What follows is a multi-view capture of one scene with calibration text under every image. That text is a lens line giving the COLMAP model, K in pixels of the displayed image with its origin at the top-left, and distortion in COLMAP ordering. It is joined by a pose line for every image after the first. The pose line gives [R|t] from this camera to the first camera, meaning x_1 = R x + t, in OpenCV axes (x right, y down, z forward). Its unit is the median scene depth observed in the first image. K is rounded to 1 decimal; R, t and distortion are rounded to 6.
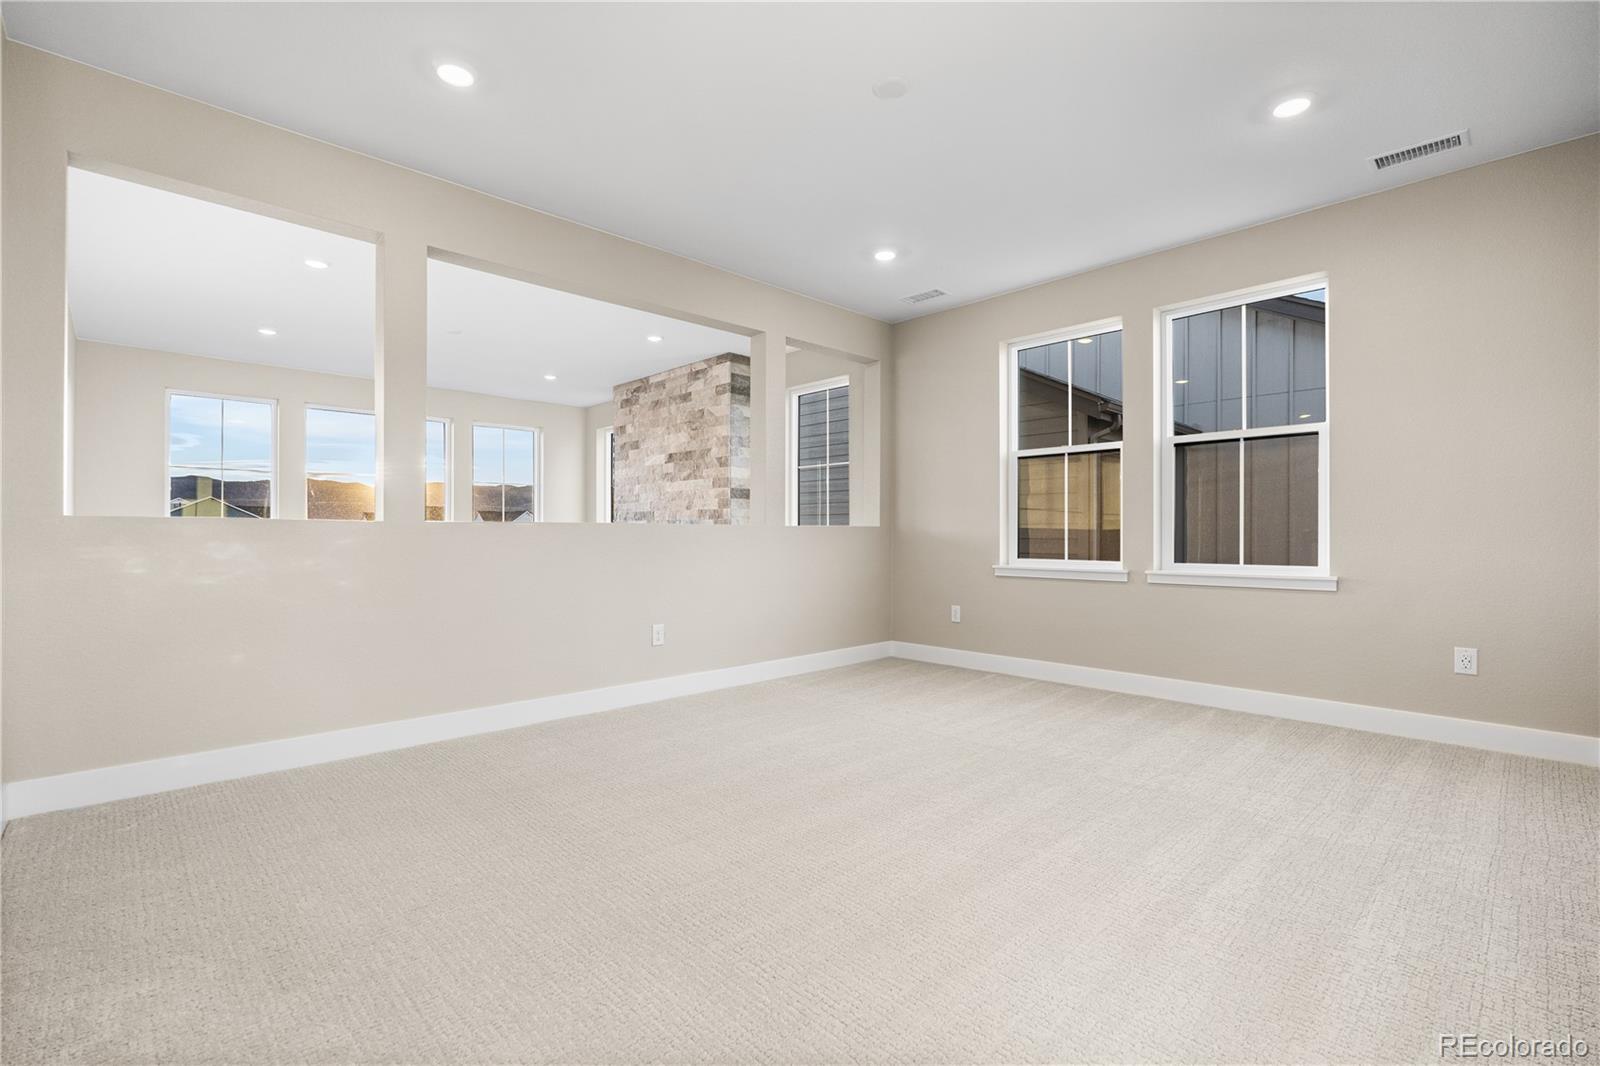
lens RADIAL K [[712.1, 0, 797.7], [0, 712.1, 536.1], [0, 0, 1]] dist [-0.001865, -0.001018]
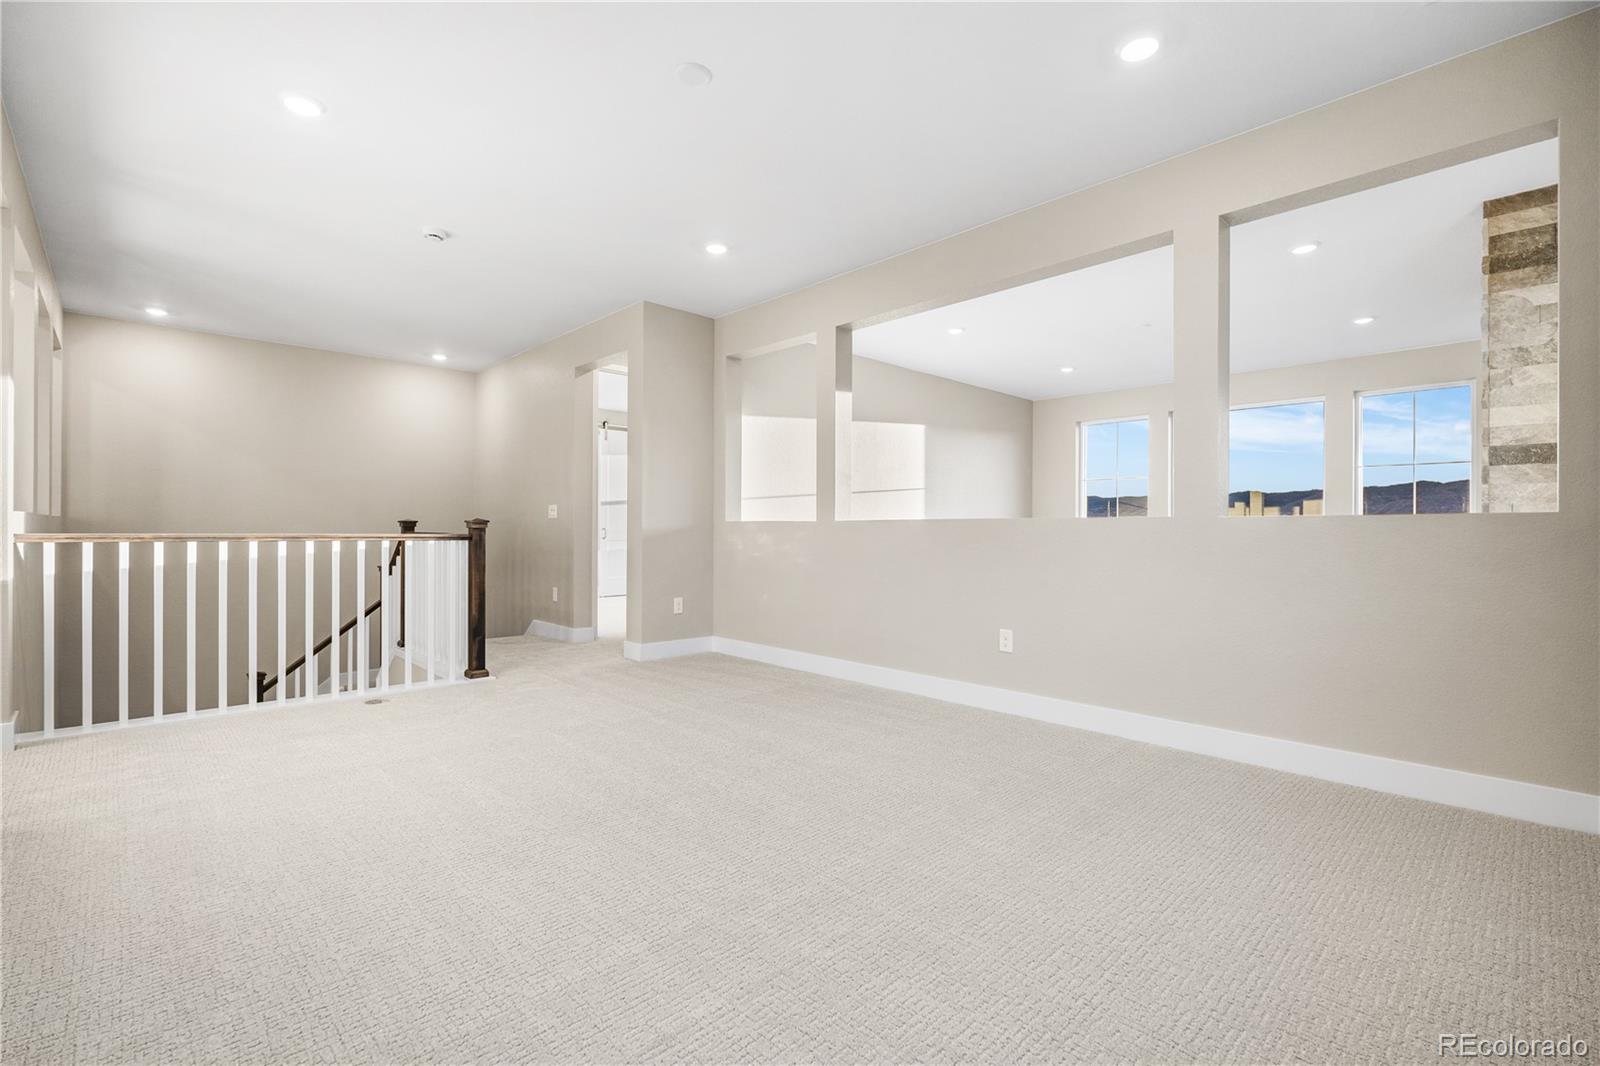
lens RADIAL K [[712.1, 0, 797.7], [0, 712.1, 536.1], [0, 0, 1]] dist [-0.001865, -0.001018]
pose [[-0.010664, -0.001423, -0.999942, 0.492409], [-0.009586, 0.999953, -0.001321, 0.006728], [0.999897, 0.009571, -0.010677, 0.513333]]
